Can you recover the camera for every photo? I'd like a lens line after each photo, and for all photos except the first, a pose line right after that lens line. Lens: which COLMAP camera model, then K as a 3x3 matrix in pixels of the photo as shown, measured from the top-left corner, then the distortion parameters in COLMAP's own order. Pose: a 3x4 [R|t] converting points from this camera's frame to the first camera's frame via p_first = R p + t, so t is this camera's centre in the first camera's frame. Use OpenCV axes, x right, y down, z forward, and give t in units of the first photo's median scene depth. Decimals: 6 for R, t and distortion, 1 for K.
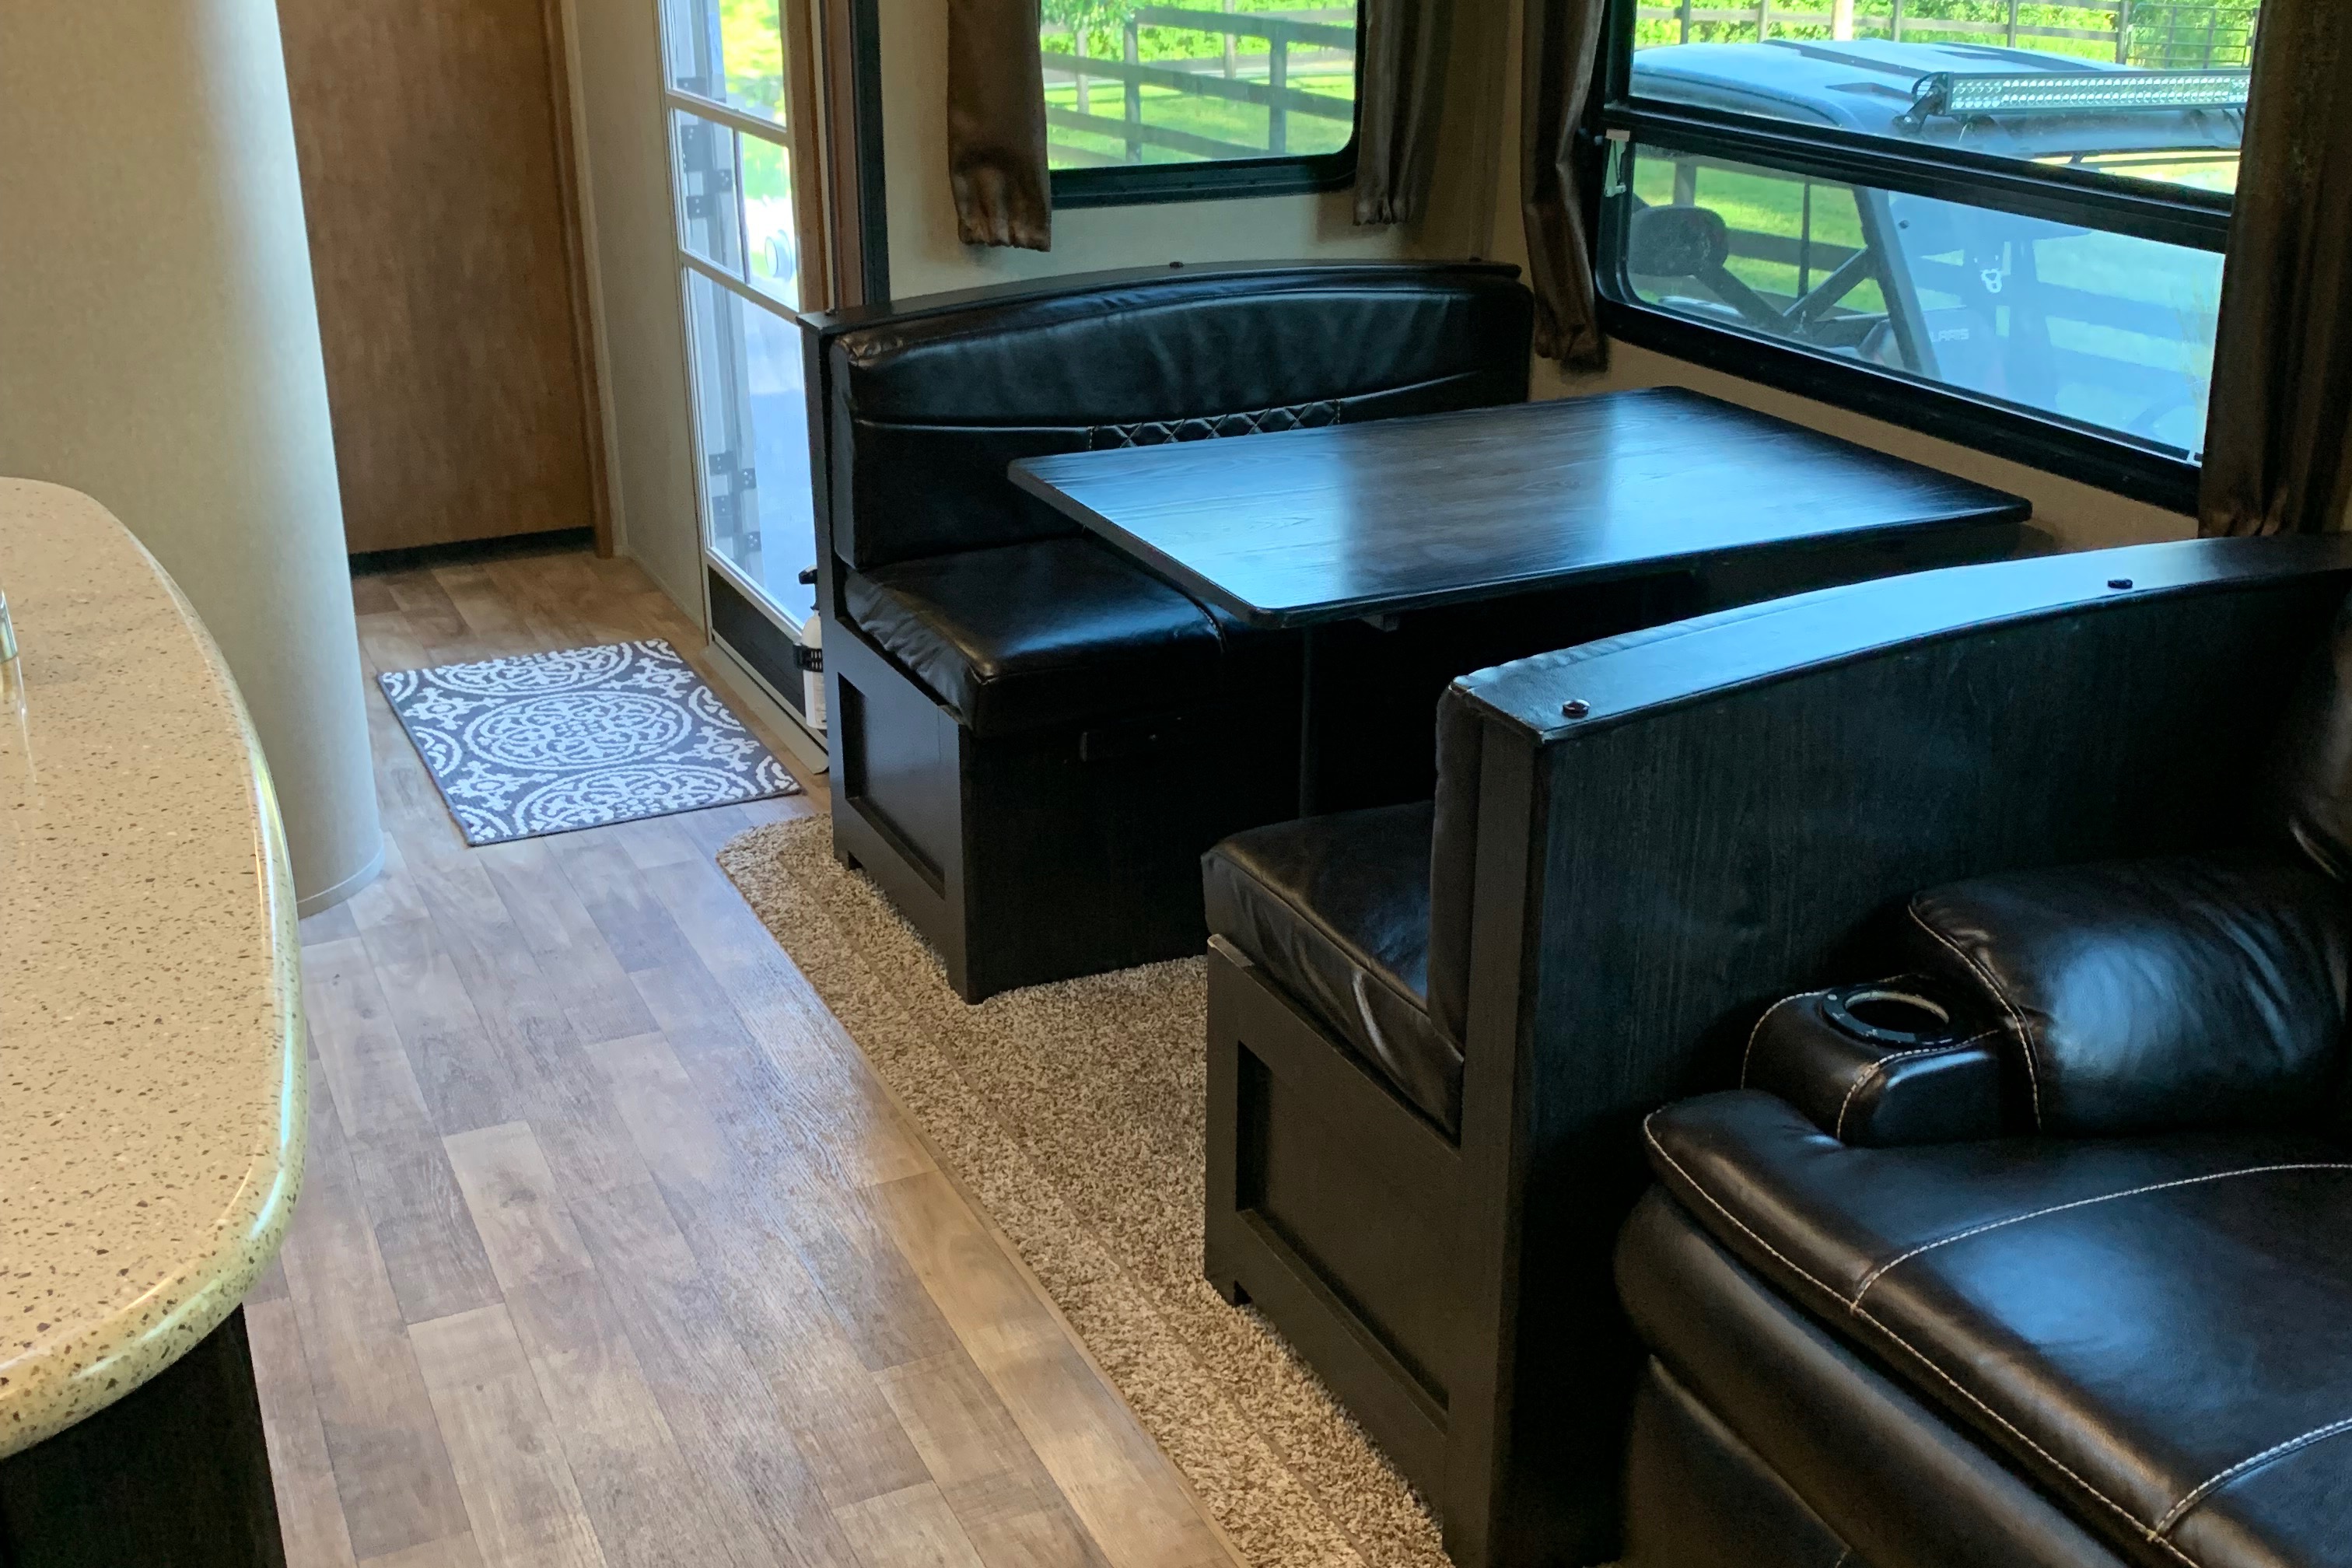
lens RADIAL K [[2374.2, 0, 1198.6], [0, 2374.2, 840.5], [0, 0, 1]] dist [0.037523, 0.000000]
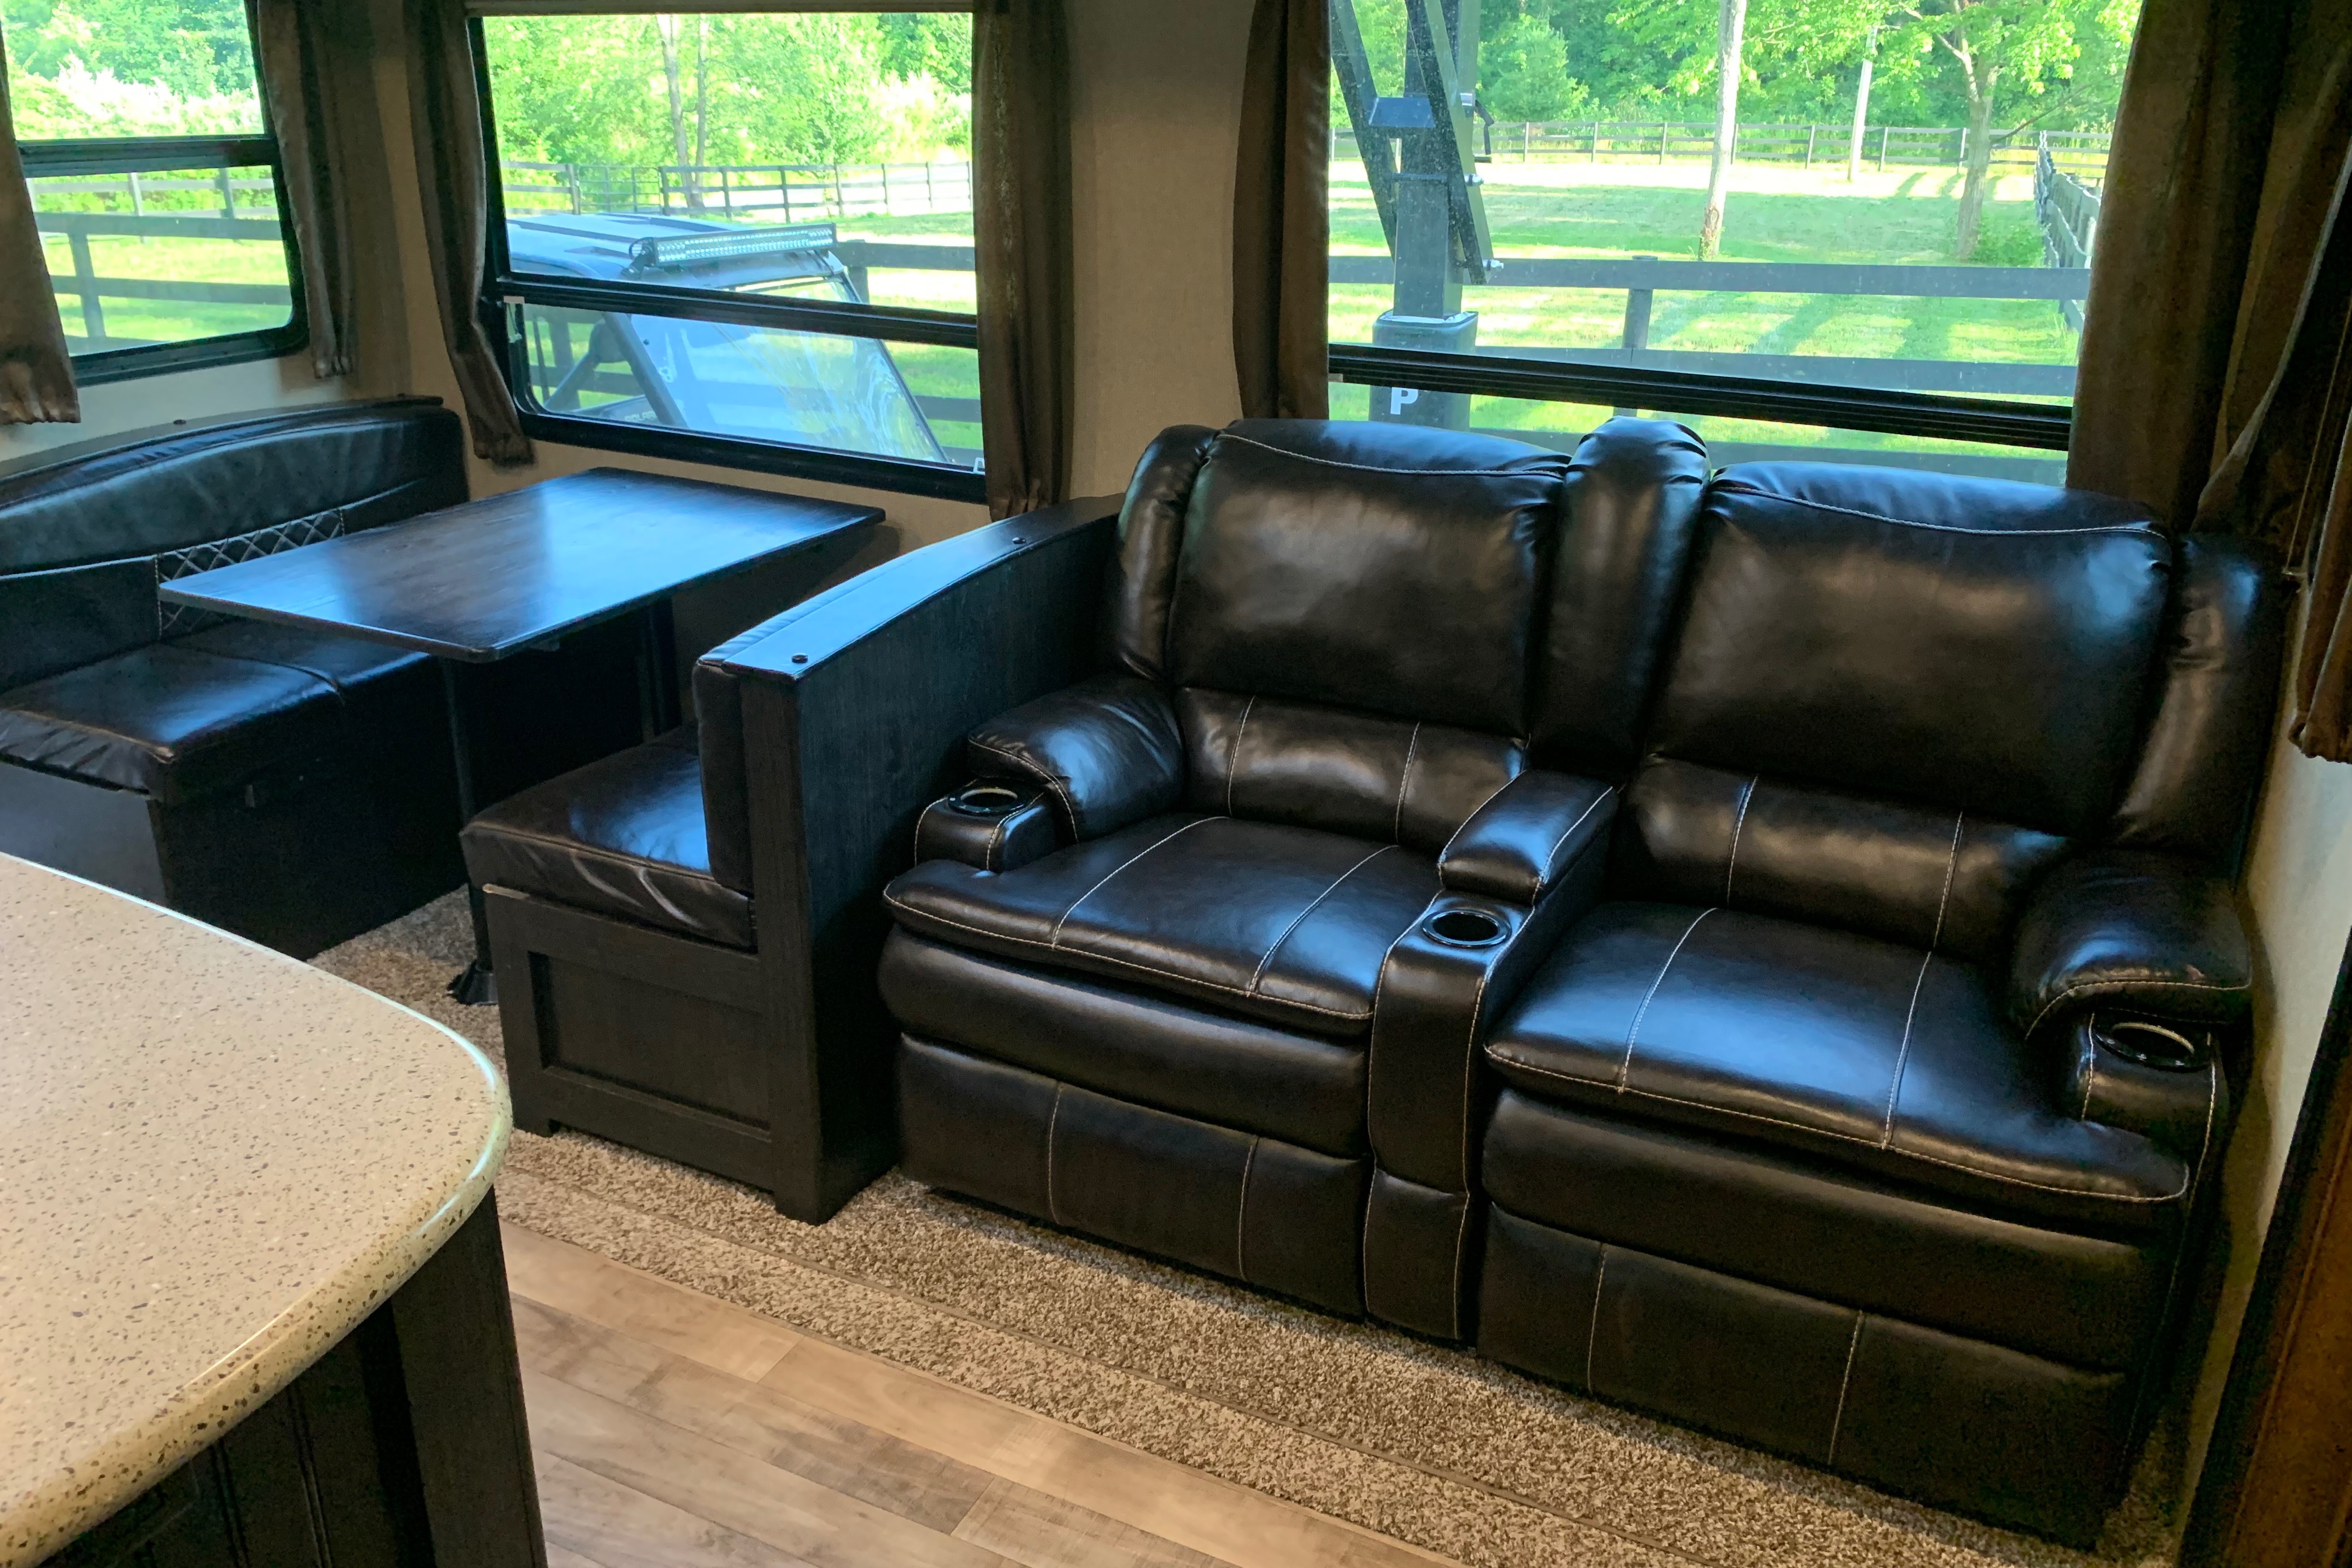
lens RADIAL K [[1808.2, 0, 1175.0], [0, 1808.2, 778.7], [0, 0, 1]] dist [0.018144, 0.012550]
pose [[0.785212, -0.226055, 0.576491, -0.211594], [0.229457, 0.970927, 0.068190, -0.000511], [-0.575145, 0.078737, 0.814254, -0.094301]]
